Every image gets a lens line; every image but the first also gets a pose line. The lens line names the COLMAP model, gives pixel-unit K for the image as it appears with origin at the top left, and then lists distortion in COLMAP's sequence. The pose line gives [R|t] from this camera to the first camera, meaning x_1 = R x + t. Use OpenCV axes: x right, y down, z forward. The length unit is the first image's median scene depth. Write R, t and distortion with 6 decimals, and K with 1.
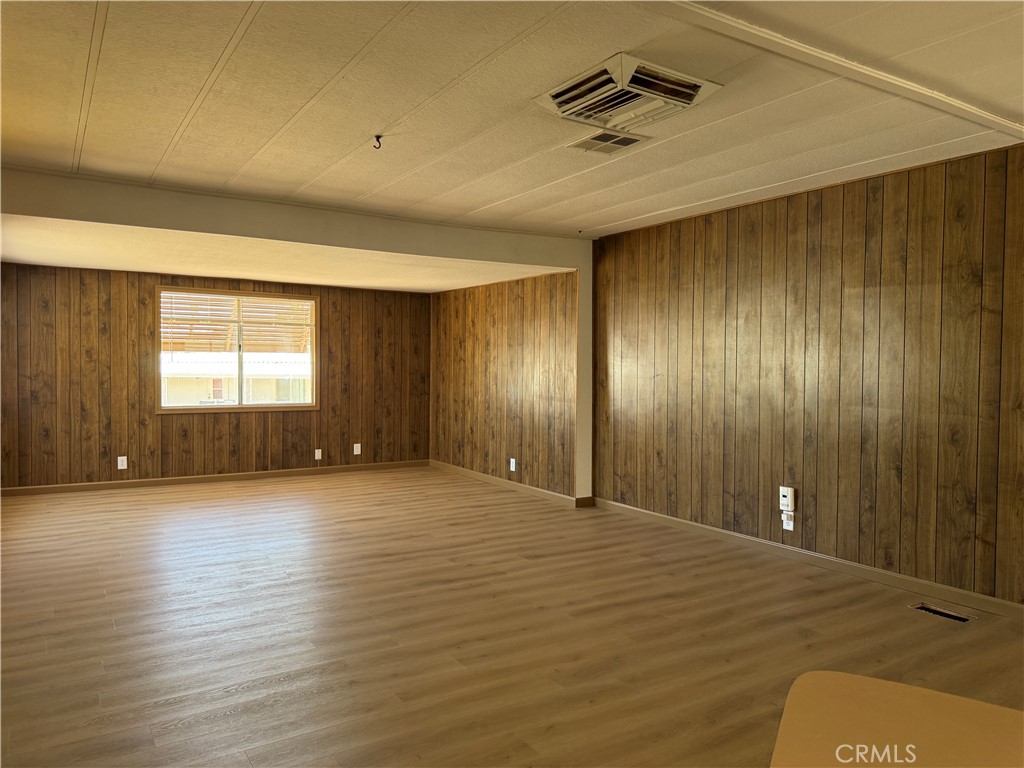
lens RADIAL K [[720.5, 0, 509.2], [0, 720.5, 388.2], [0, 0, 1]] dist [0.078603, -0.115350]
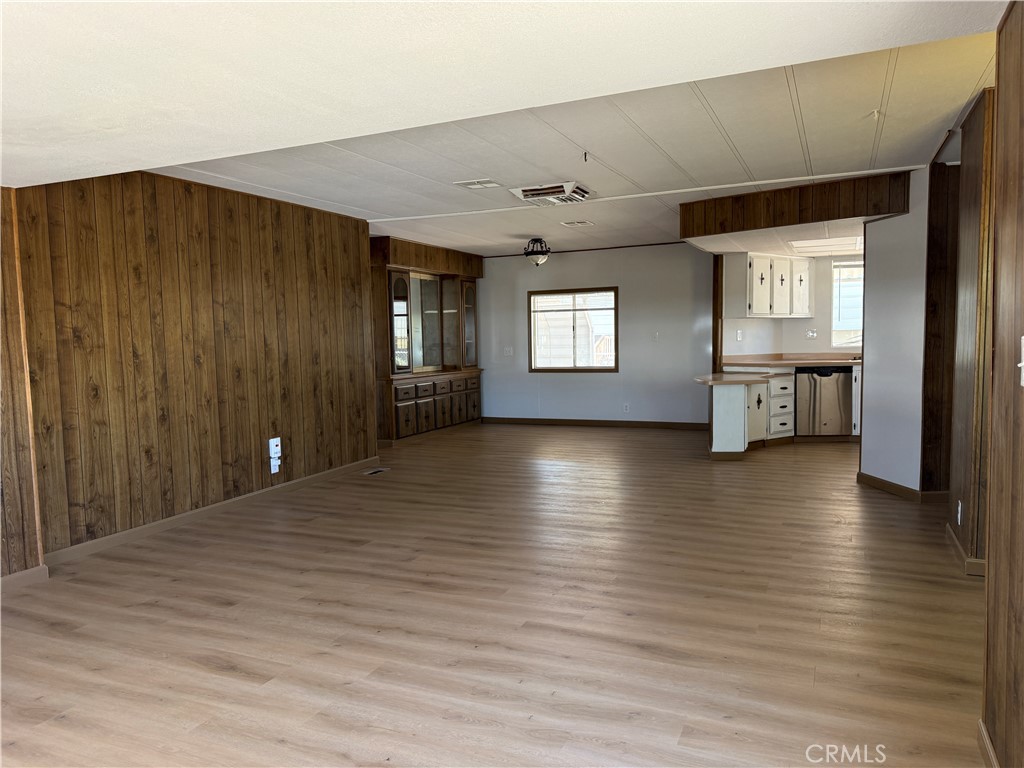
lens RADIAL K [[720.5, 0, 509.2], [0, 720.5, 388.2], [0, 0, 1]] dist [0.078603, -0.115350]
pose [[-0.545377, -0.059734, 0.836060, -0.575235], [0.052310, 0.993087, 0.105076, -0.037885], [-0.836557, 0.101040, -0.538482, 0.890771]]
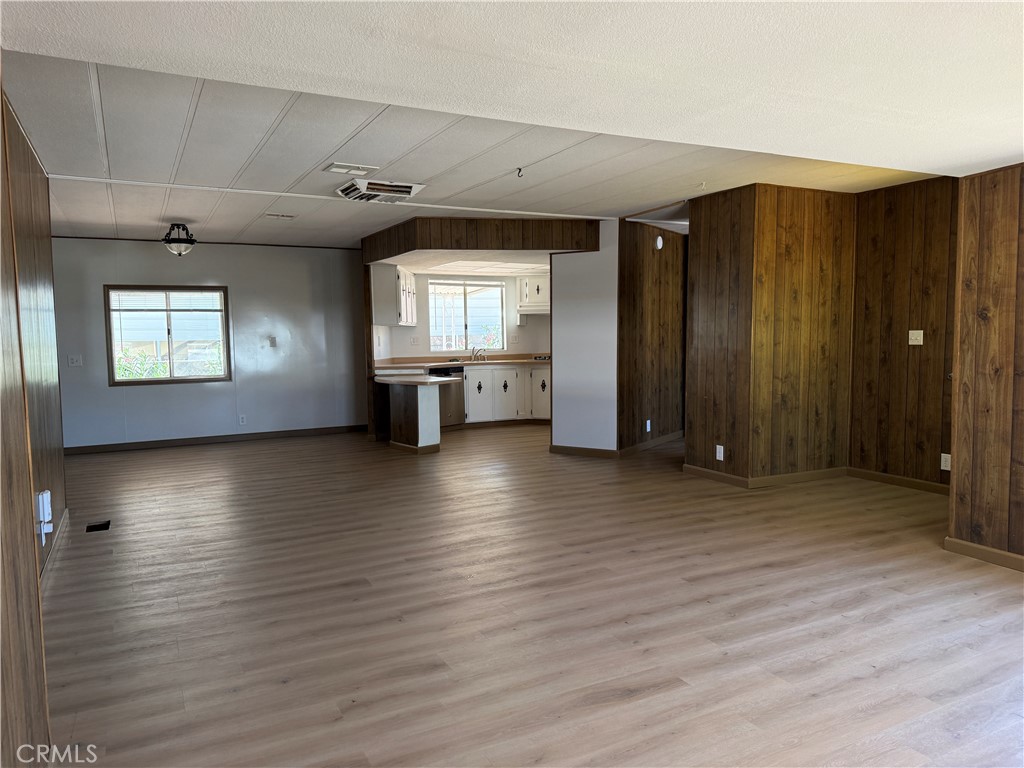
lens RADIAL K [[720.5, 0, 509.2], [0, 720.5, 388.2], [0, 0, 1]] dist [0.078603, -0.115350]
pose [[-0.995744, -0.003778, 0.092081, -0.138782], [0.007296, 0.992792, 0.119627, -0.047194], [-0.091869, 0.119790, -0.988540, 1.168444]]
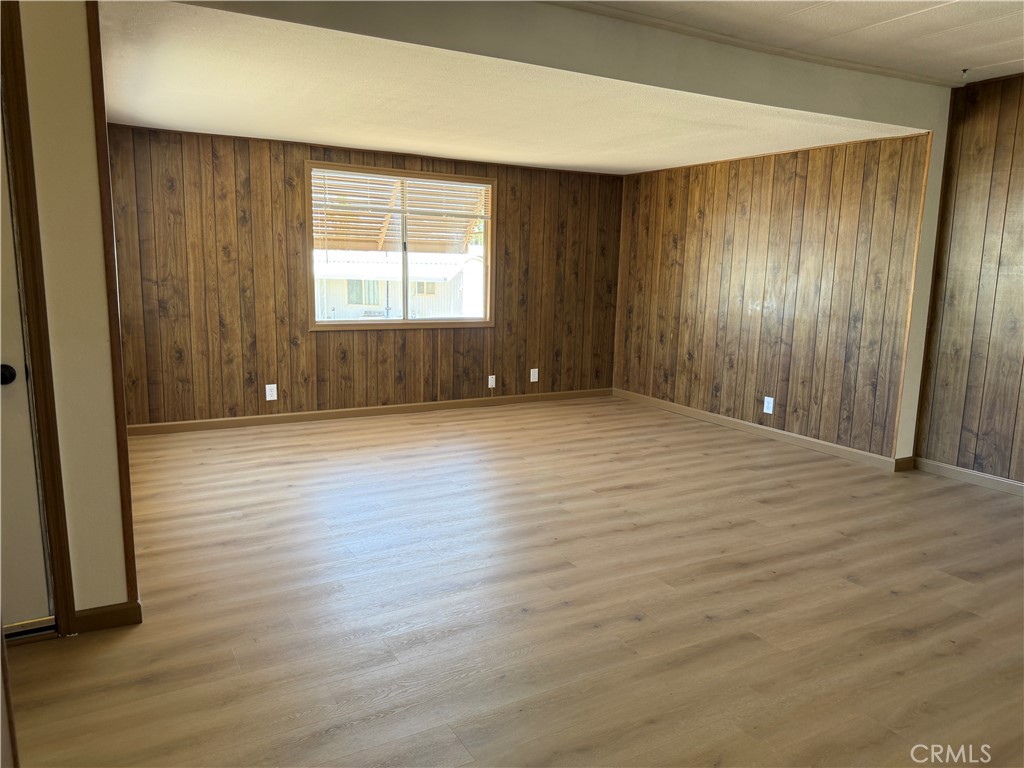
lens RADIAL K [[720.5, 0, 509.2], [0, 720.5, 388.2], [0, 0, 1]] dist [0.078603, -0.115350]
pose [[0.998628, 0.018891, -0.048845, -0.235549], [-0.012155, 0.990813, 0.134691, -0.011291], [0.050941, -0.133912, 0.989683, 0.236304]]
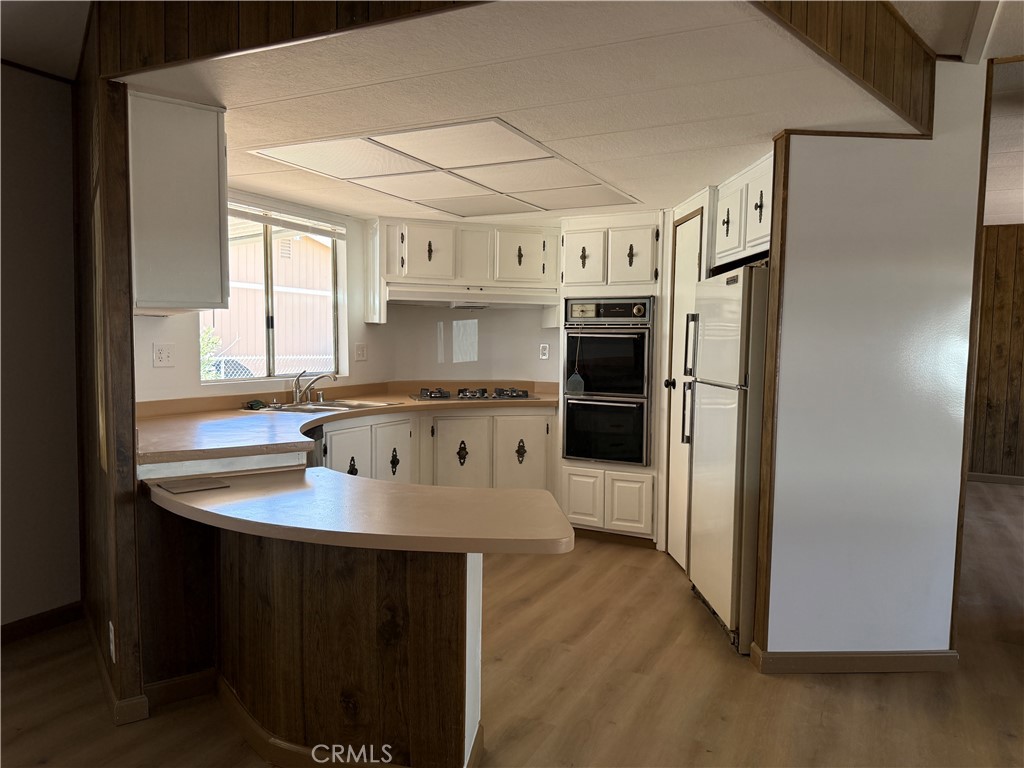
lens RADIAL K [[737.7, 0, 512.0], [0, 737.7, 384.0], [0, 0, 1]] dist [0.200706, -0.278576]
pose [[-0.860119, 0.007166, -0.510044, 0.227352], [-0.047423, 0.994447, 0.093944, -0.014302], [0.507885, 0.104991, -0.855003, 0.388000]]
